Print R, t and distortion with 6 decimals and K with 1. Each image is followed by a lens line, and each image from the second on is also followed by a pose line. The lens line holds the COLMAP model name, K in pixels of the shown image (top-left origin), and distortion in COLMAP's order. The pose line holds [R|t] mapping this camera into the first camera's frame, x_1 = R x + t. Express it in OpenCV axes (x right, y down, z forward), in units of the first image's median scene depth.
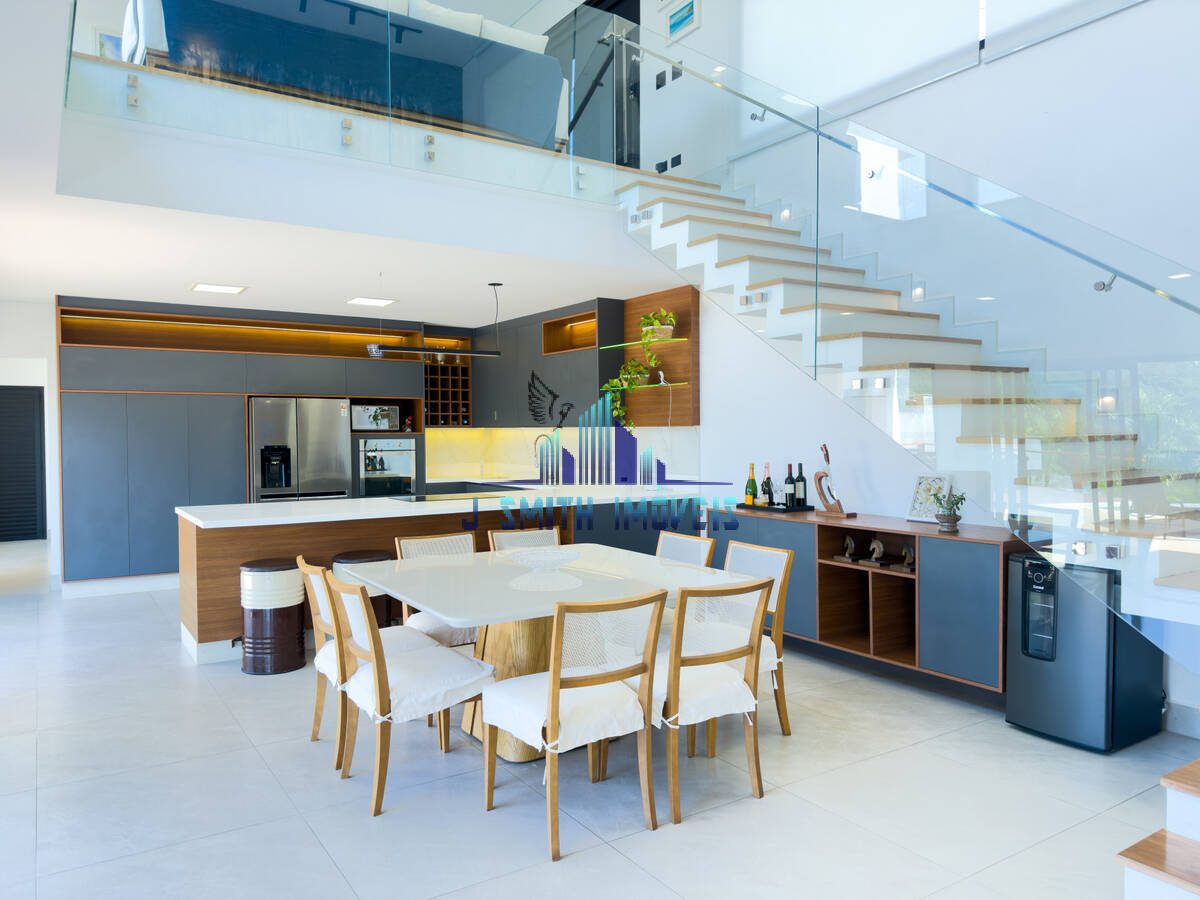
lens RADIAL K [[850.9, 0, 600.8], [0, 850.9, 451.5], [0, 0, 1]] dist [0.081462, -0.103828]
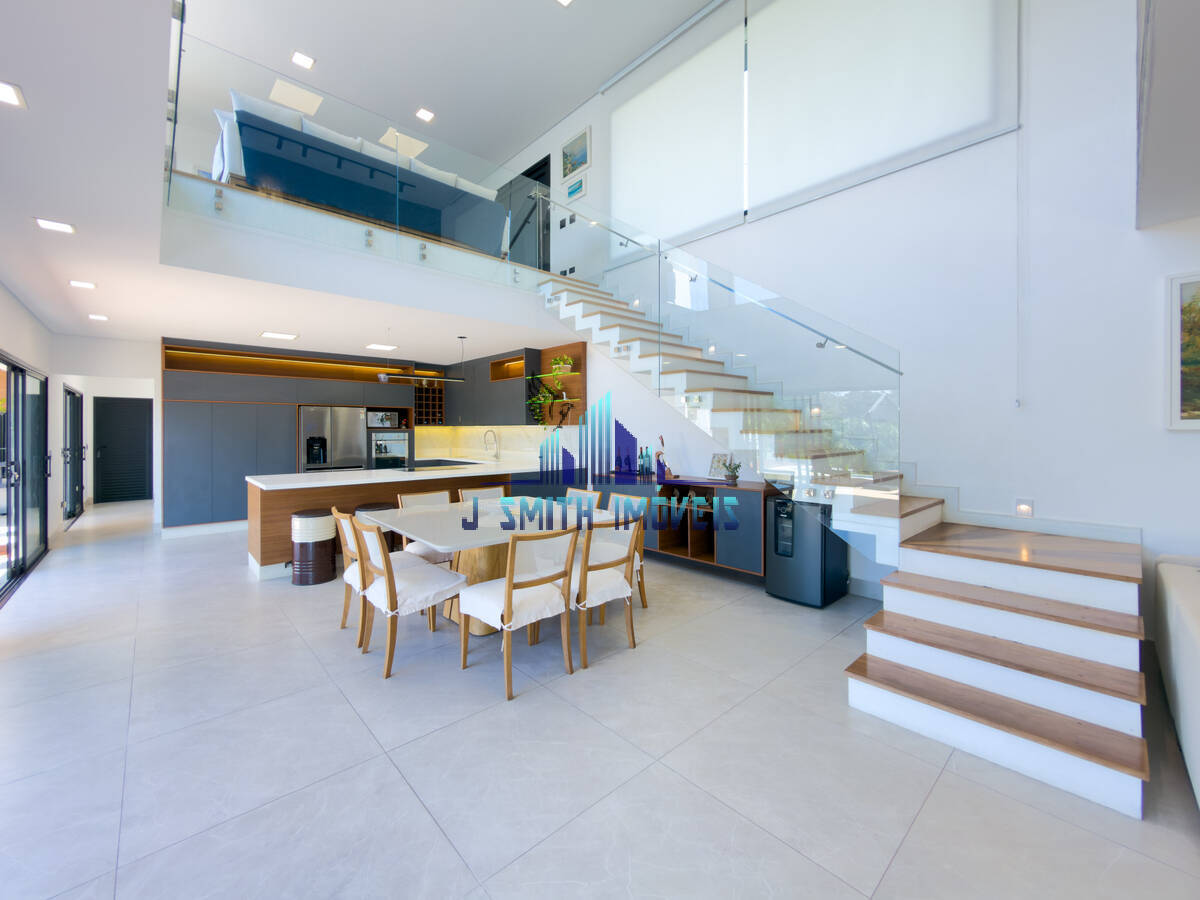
lens RADIAL K [[488.4, 0, 597.4], [0, 488.4, 429.2], [0, 0, 1]] dist [0.001027, 0.000222]
pose [[0.986645, 0.003000, 0.162857, -0.026766], [0.001320, 0.999650, -0.026412, 0.005560], [-0.162879, 0.026274, 0.986296, 0.056895]]
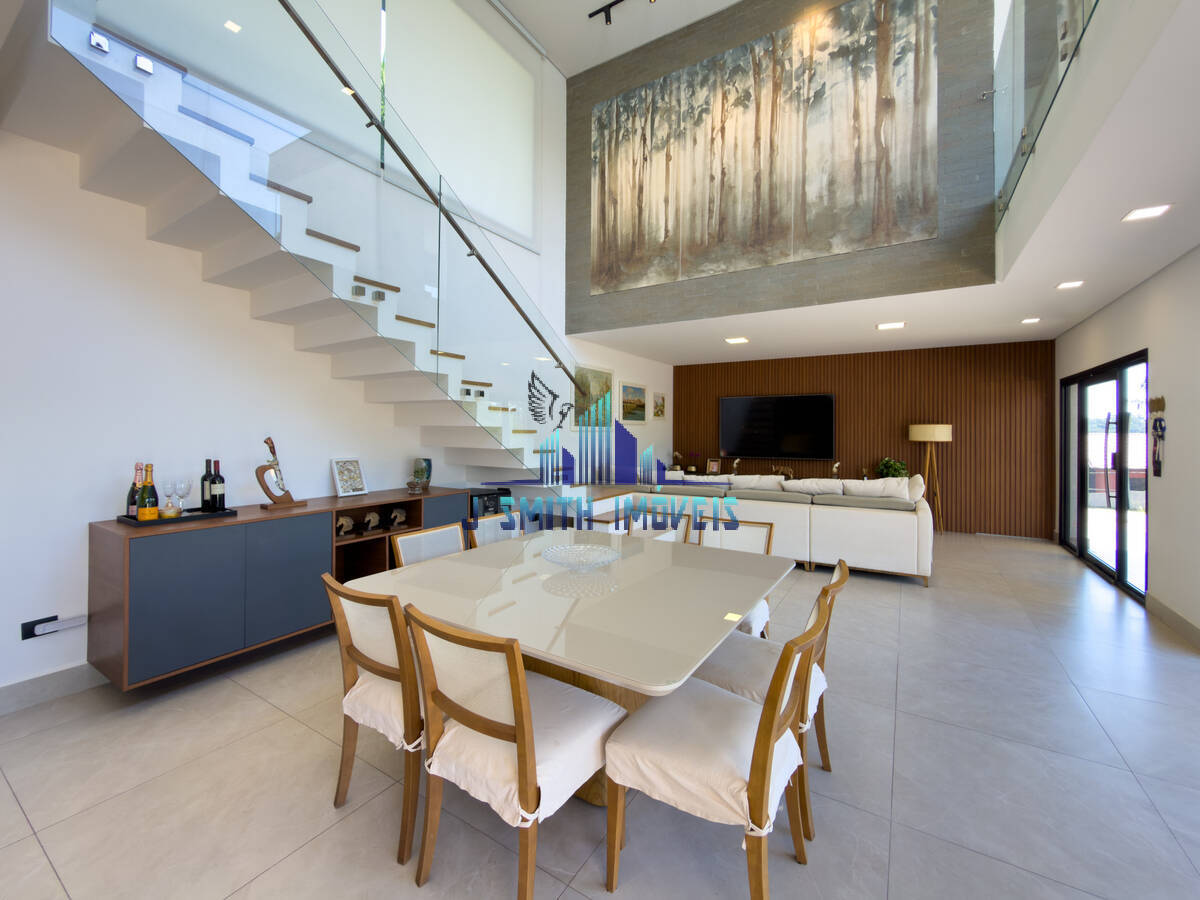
lens RADIAL K [[488.4, 0, 597.4], [0, 488.4, 429.2], [0, 0, 1]] dist [0.001027, 0.000222]
pose [[-0.415085, 0.008573, 0.909742, -0.445553], [0.022325, 0.999750, 0.000765, -0.010285], [-0.909509, 0.020628, -0.415172, 0.961314]]
